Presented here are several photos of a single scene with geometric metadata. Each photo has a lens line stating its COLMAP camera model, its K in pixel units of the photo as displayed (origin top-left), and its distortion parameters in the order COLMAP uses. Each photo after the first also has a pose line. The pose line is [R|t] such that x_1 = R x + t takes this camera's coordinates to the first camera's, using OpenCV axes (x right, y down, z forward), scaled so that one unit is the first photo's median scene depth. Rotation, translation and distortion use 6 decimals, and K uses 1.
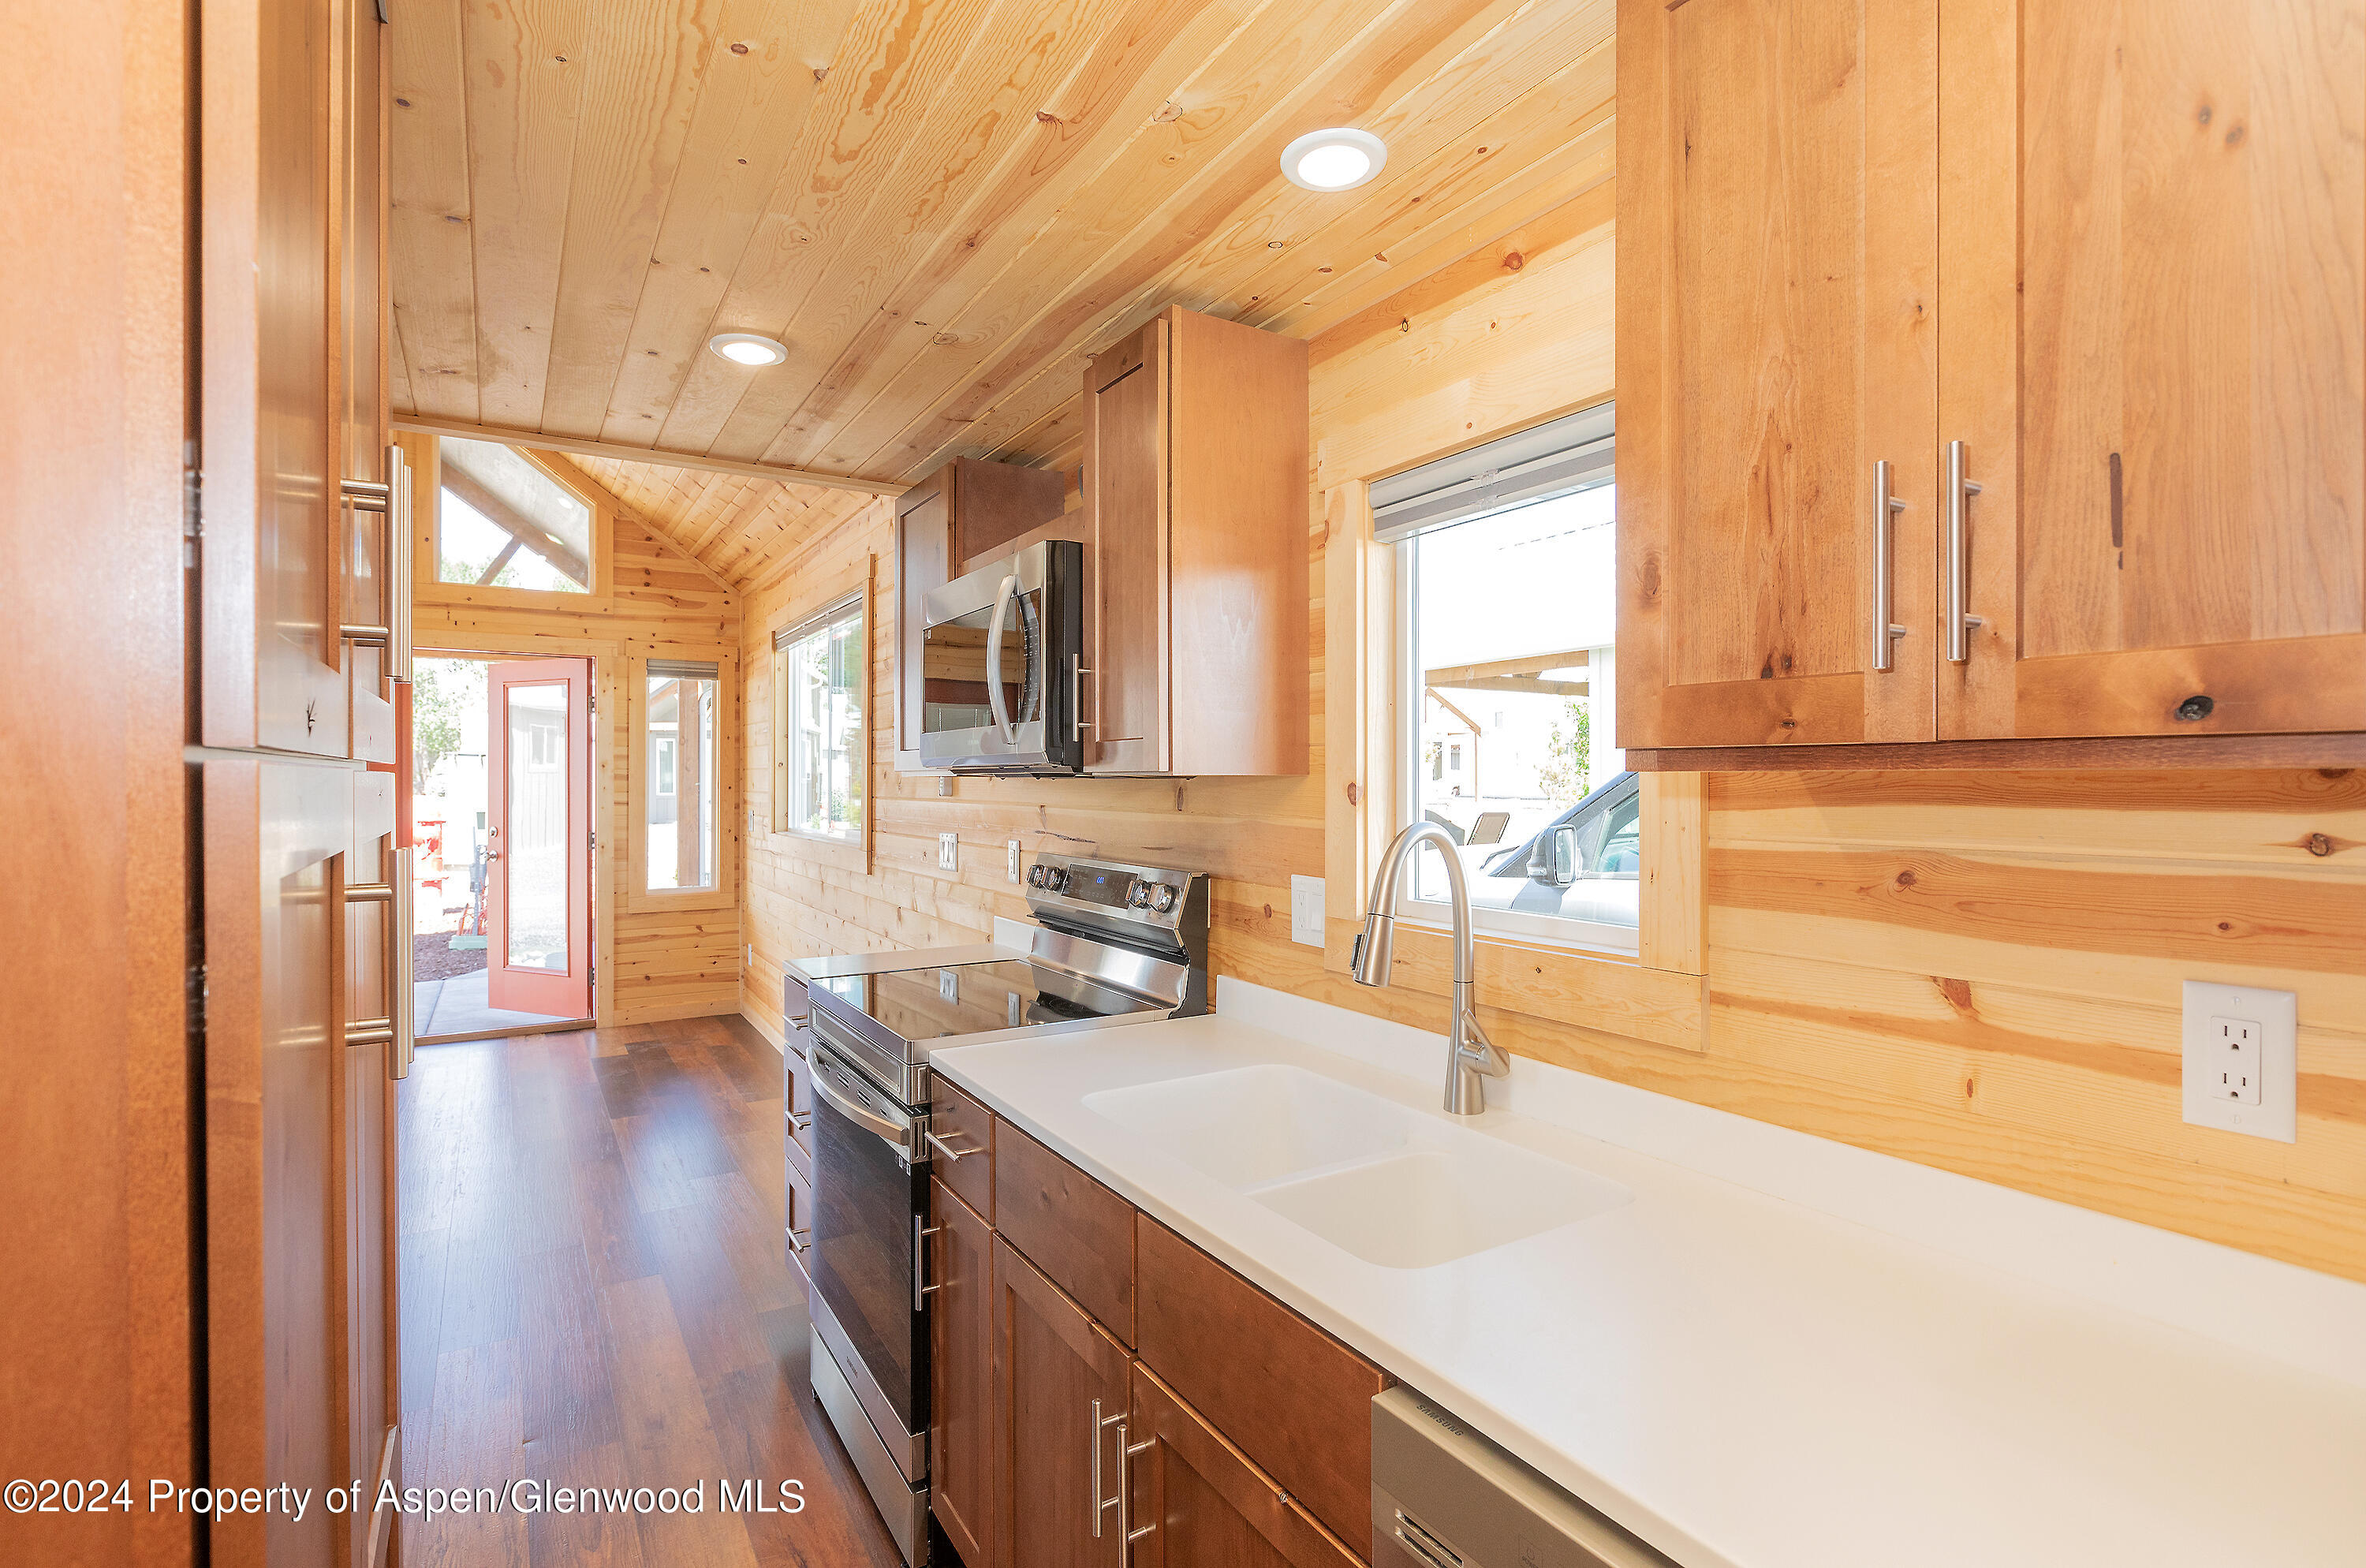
lens RADIAL K [[1111.7, 0, 1190.8], [0, 1111.7, 773.1], [0, 0, 1]] dist [-0.002516, -0.000195]
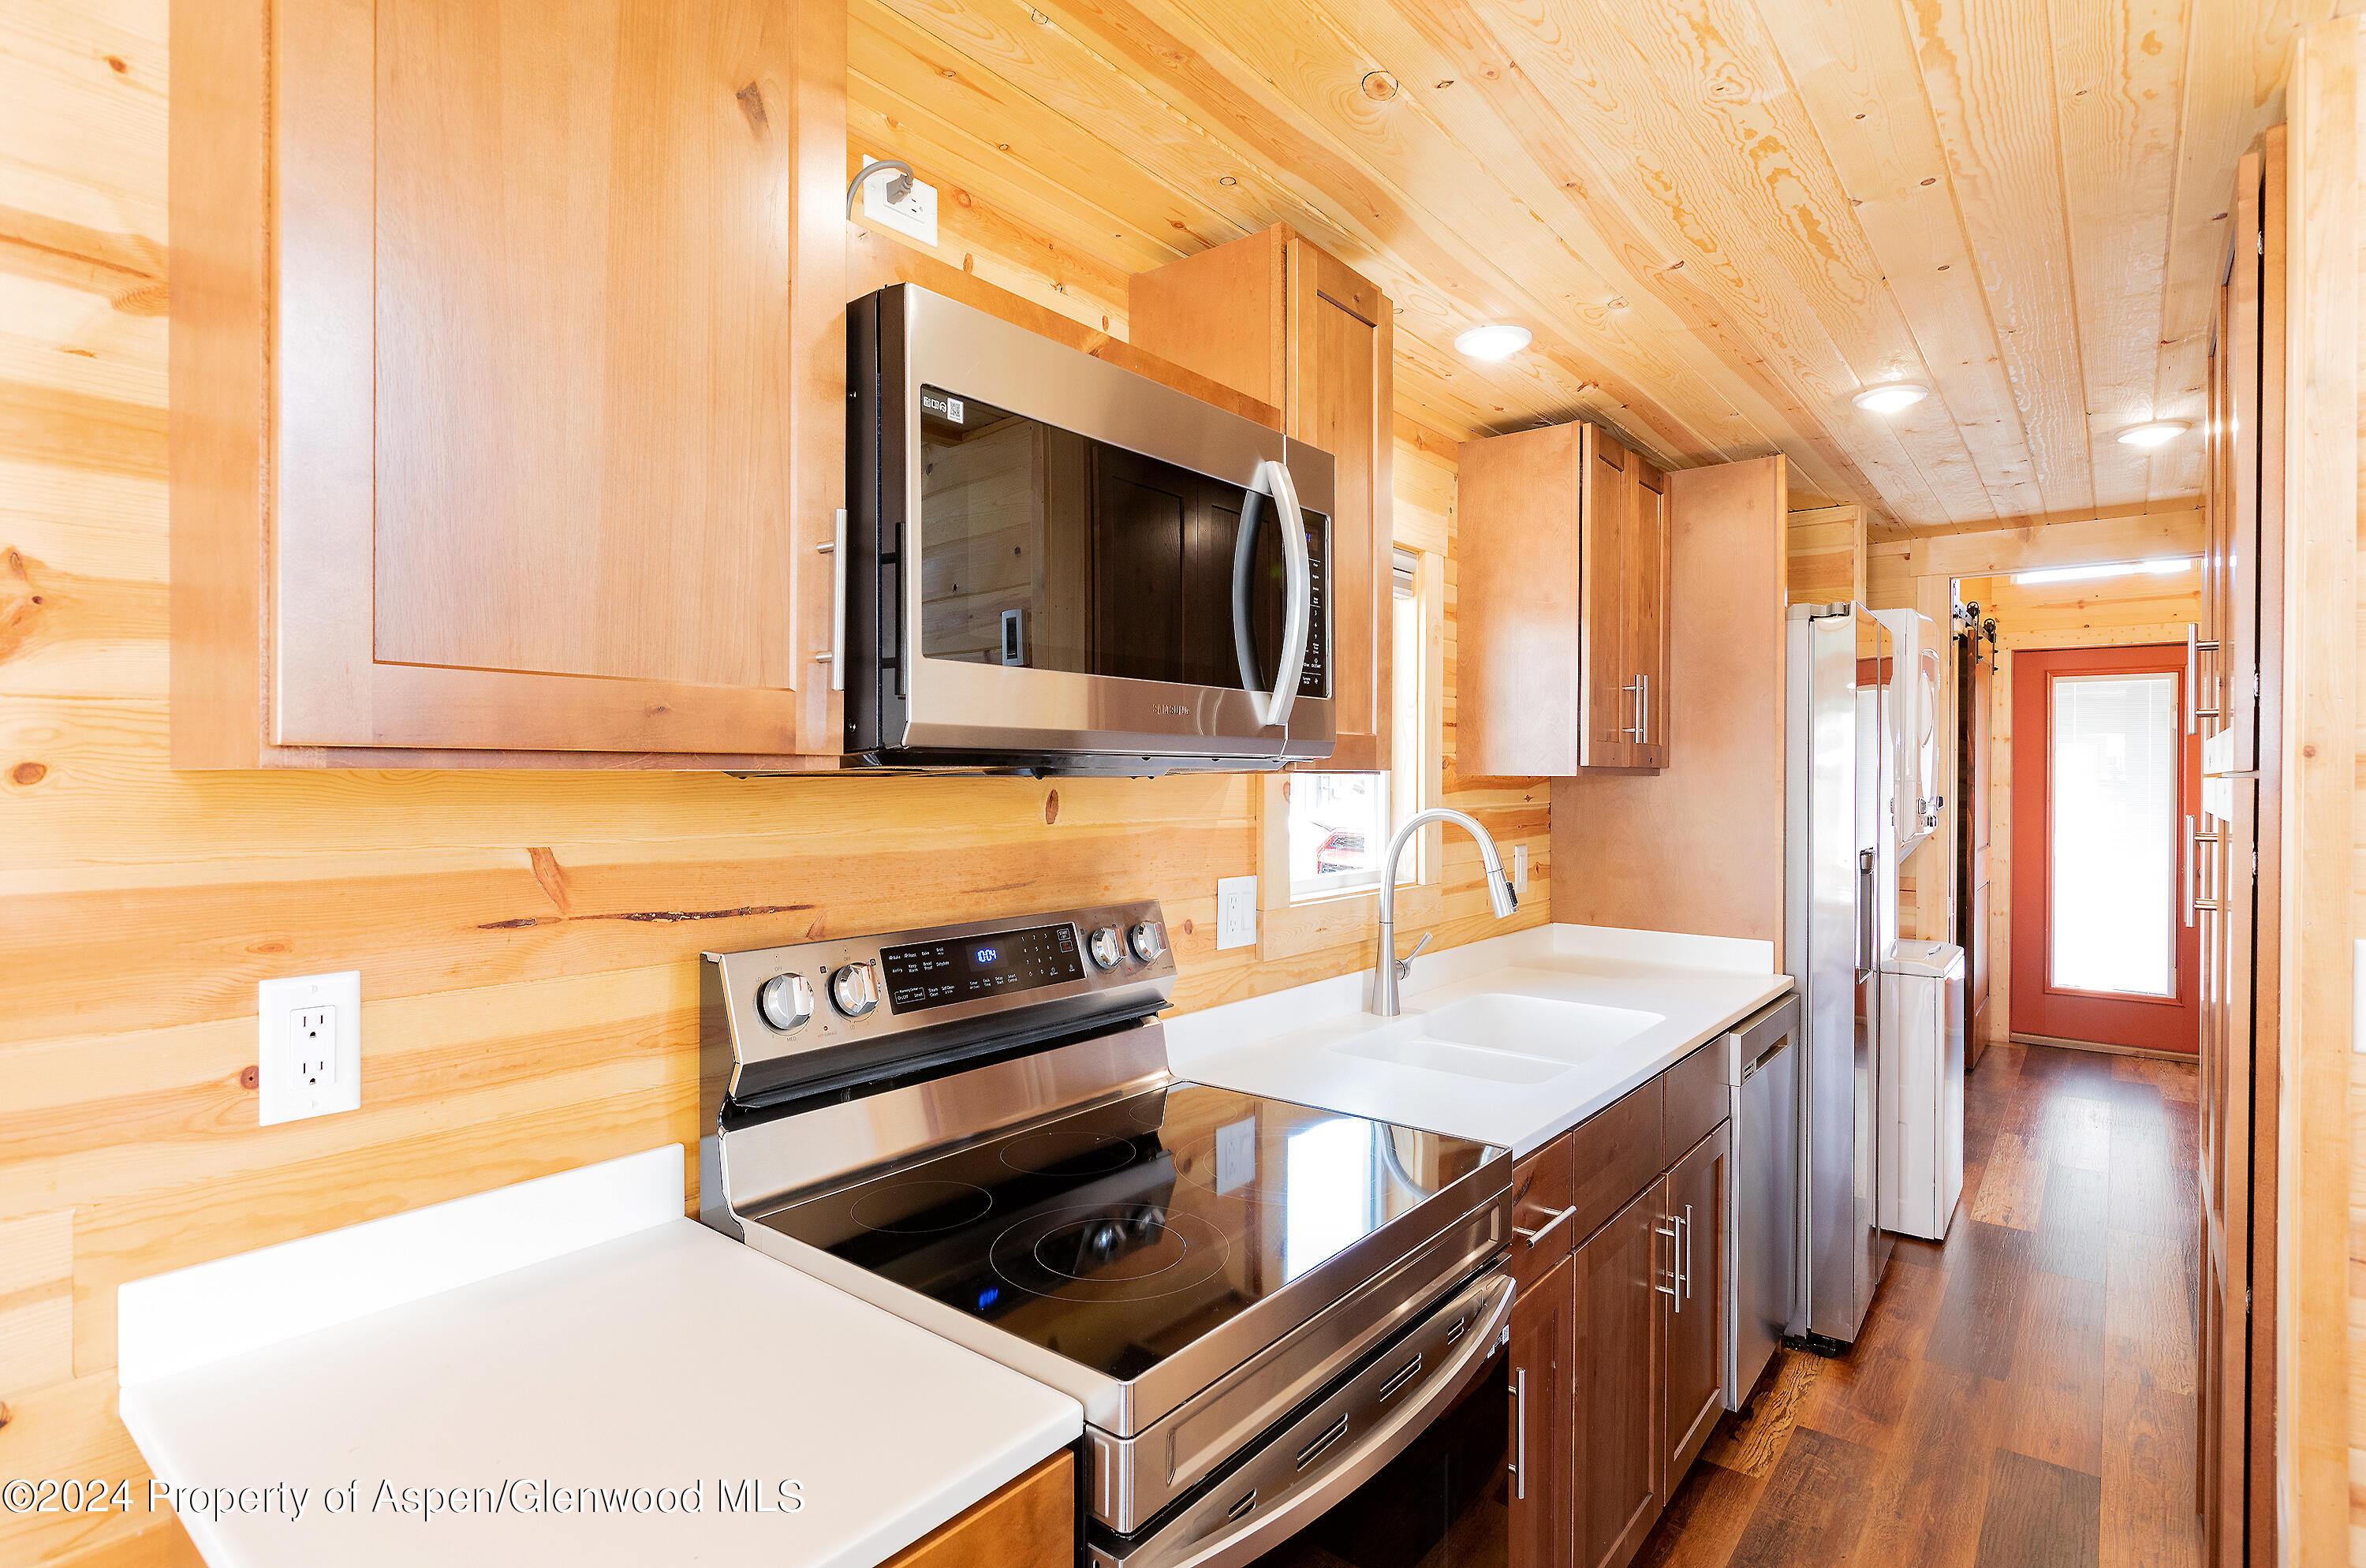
lens RADIAL K [[1169.7, 0, 1187.6], [0, 1169.7, 783.8], [0, 0, 1]] dist [-0.000775, -0.000201]
pose [[-0.333701, -0.003554, 0.942672, -0.950871], [-0.008706, 0.999962, 0.000688, 0.009579], [-0.942639, -0.007977, -0.333719, 1.544917]]
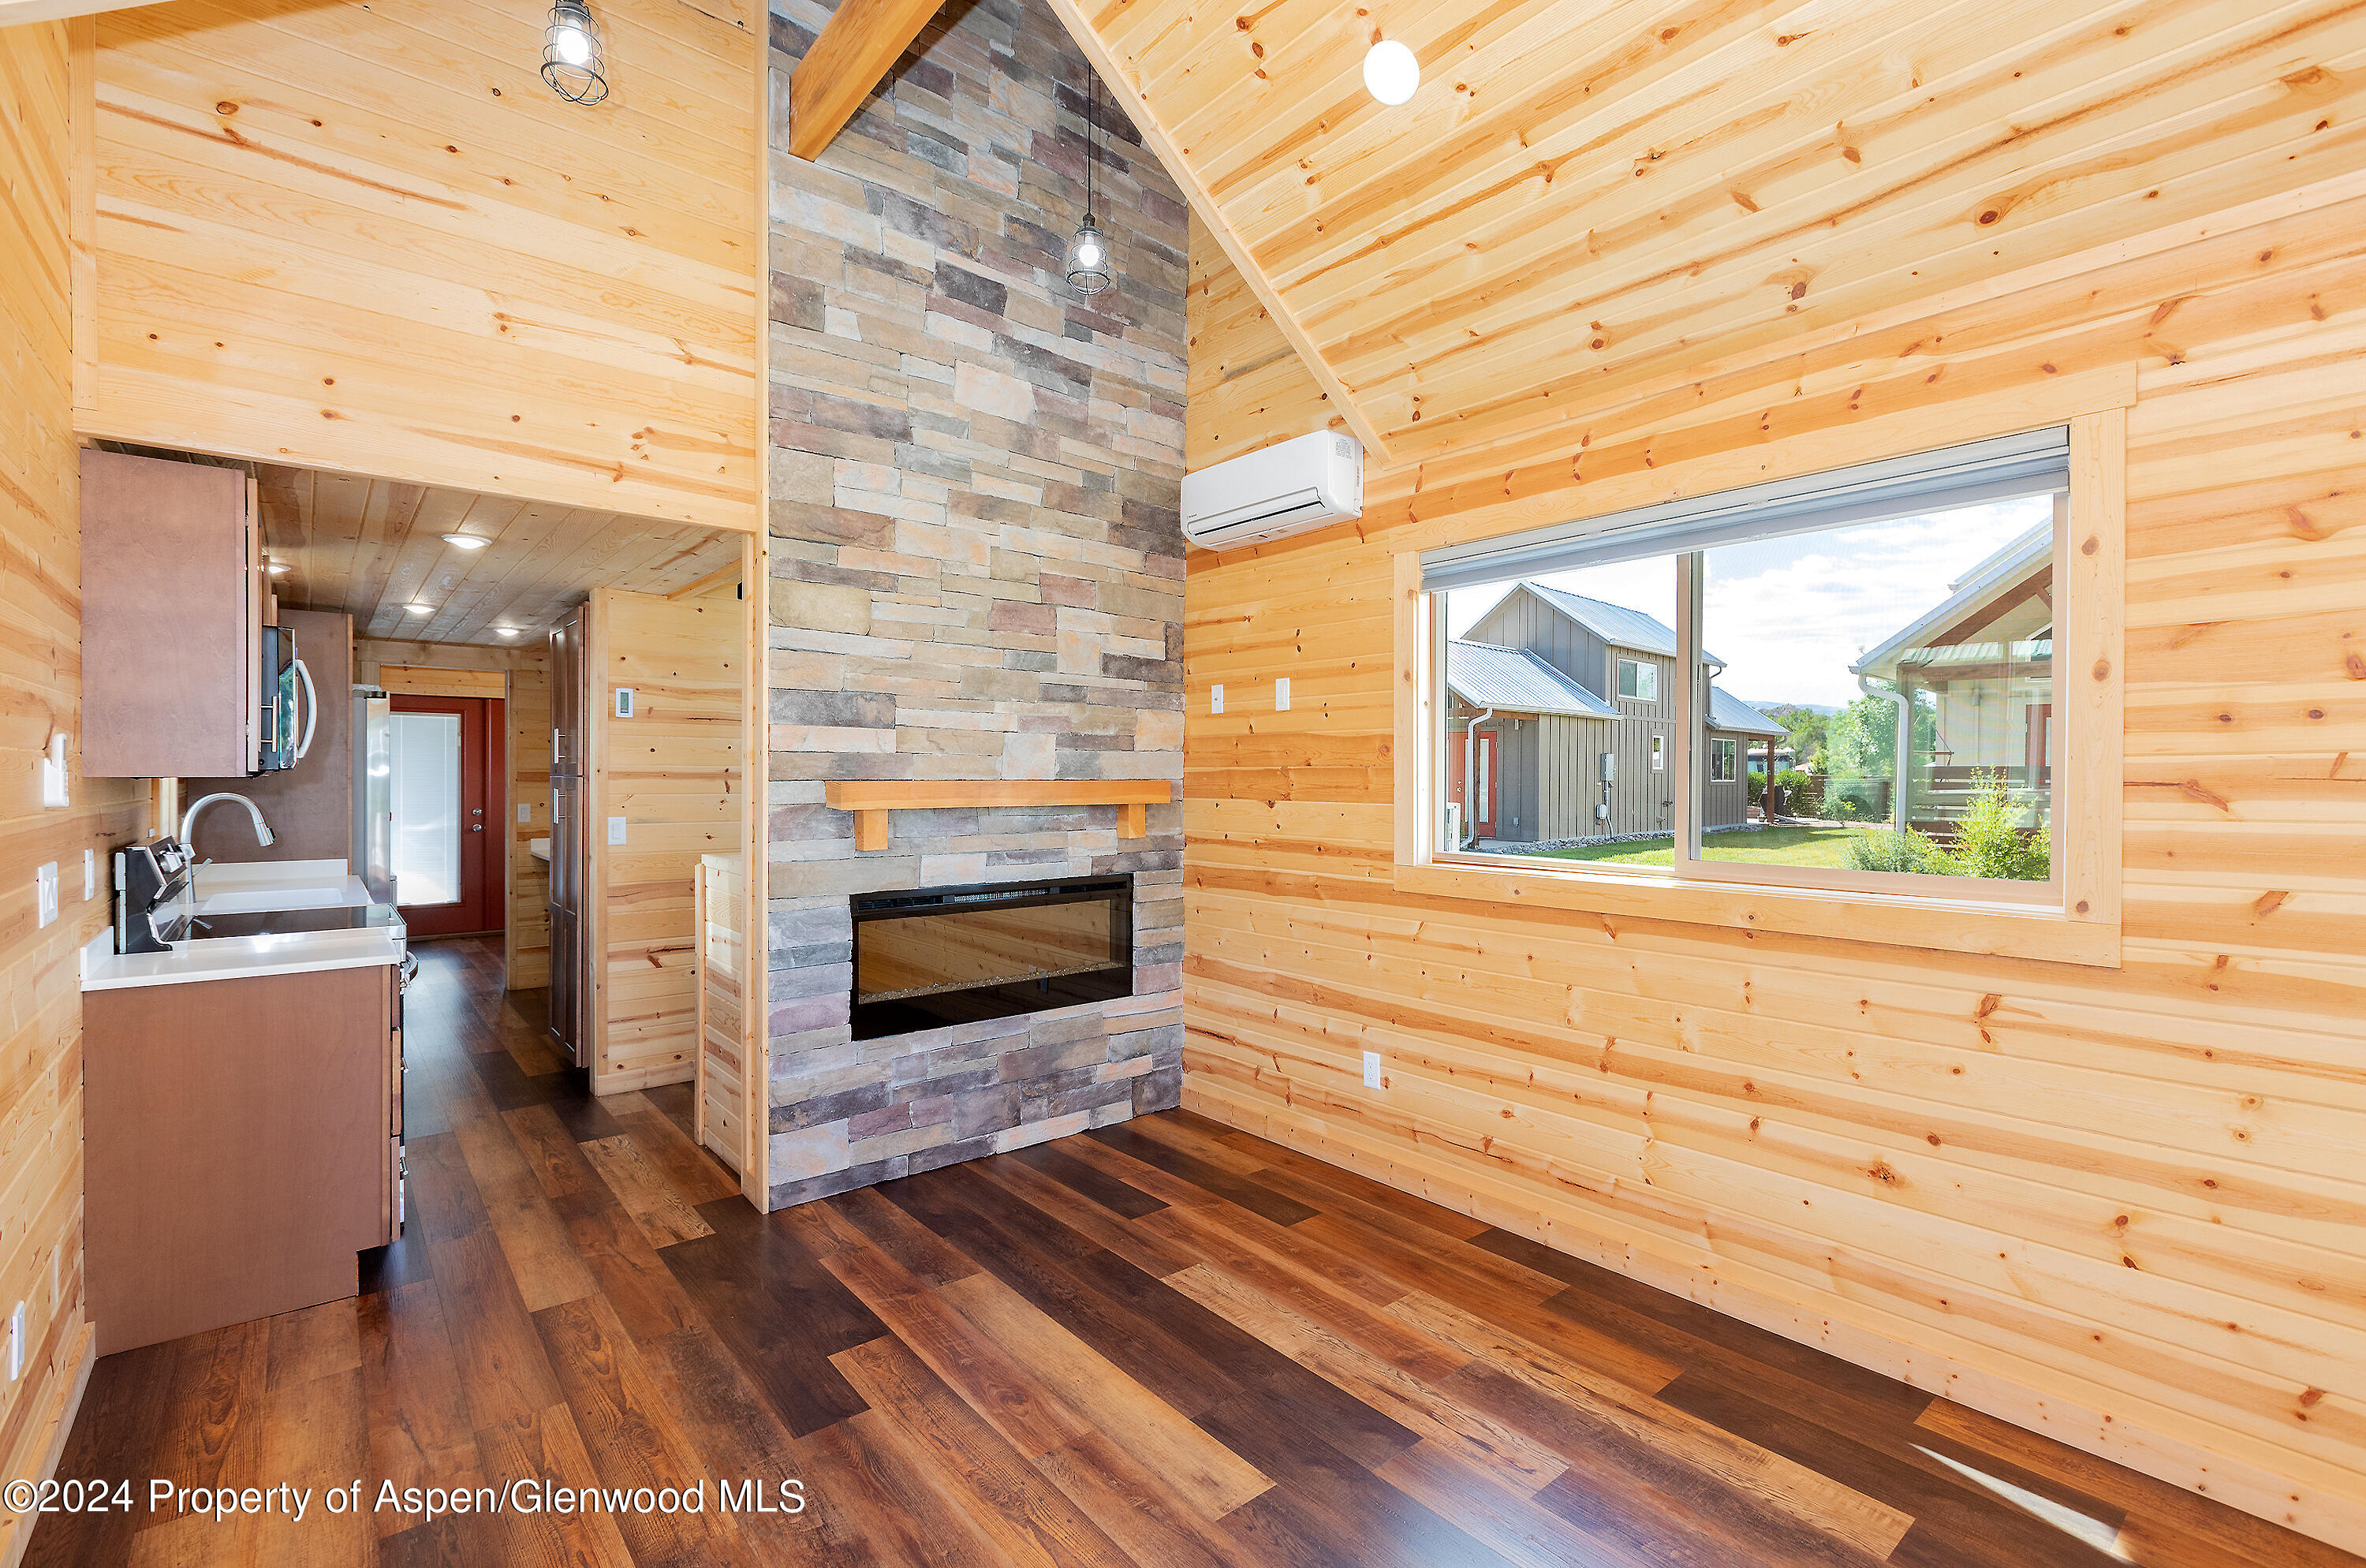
lens RADIAL K [[1051.6, 0, 1196.1], [0, 1051.6, 781.6], [0, 0, 1]] dist [0.000067, 0.000051]
pose [[-0.989090, 0.000082, -0.147311, -1.562476], [0.000350, 0.999998, -0.001793, 0.016070], [0.147311, -0.001825, -0.989089, 3.398618]]
